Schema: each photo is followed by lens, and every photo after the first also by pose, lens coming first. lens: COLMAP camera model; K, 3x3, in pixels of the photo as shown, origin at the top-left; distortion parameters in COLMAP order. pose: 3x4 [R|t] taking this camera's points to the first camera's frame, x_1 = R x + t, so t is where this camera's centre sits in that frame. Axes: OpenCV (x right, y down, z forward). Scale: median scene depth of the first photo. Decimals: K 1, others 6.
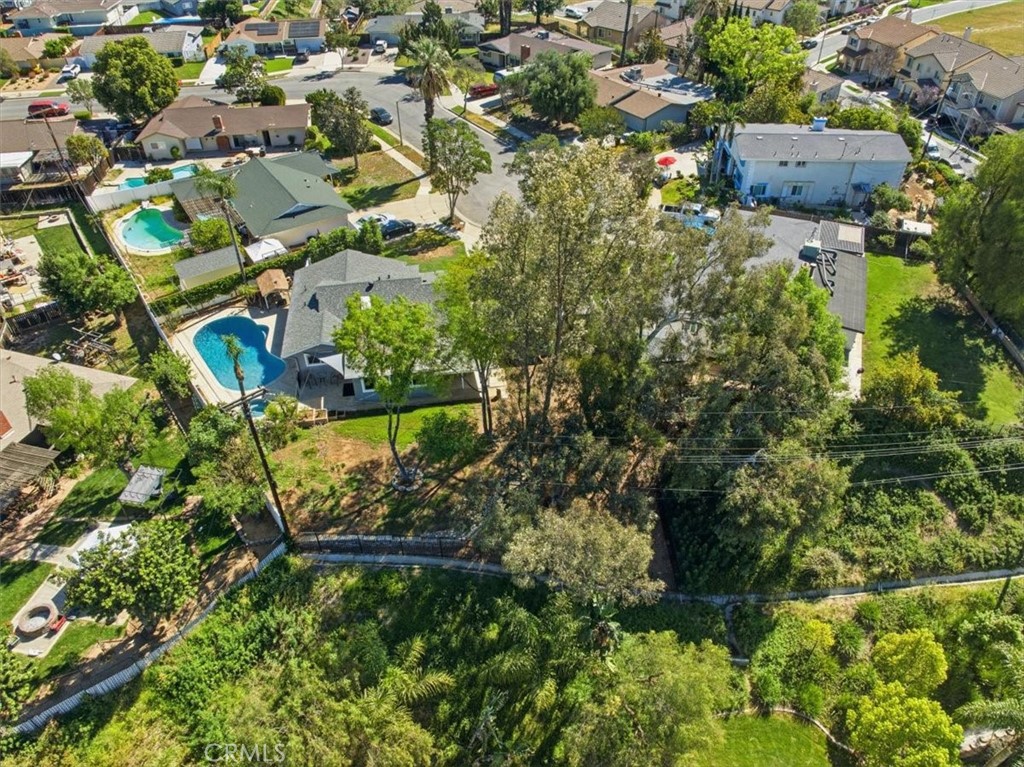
lens RADIAL K [[717.8, 0, 512.0], [0, 717.8, 383.5], [0, 0, 1]] dist [-0.076035, 0.037576]
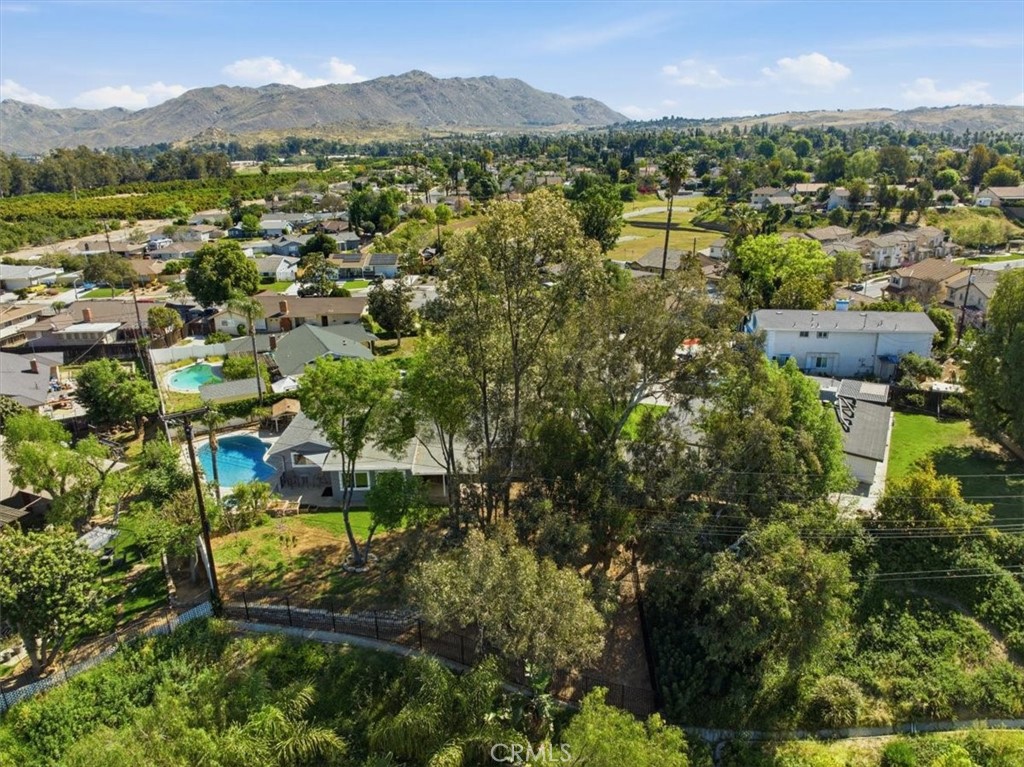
lens RADIAL K [[717.8, 0, 512.0], [0, 717.8, 383.5], [0, 0, 1]] dist [-0.076035, 0.037576]
pose [[0.992431, 0.033391, -0.118179, 0.149827], [-0.074379, 0.929174, -0.362082, 0.238814], [0.097719, 0.368132, 0.924624, 0.084463]]
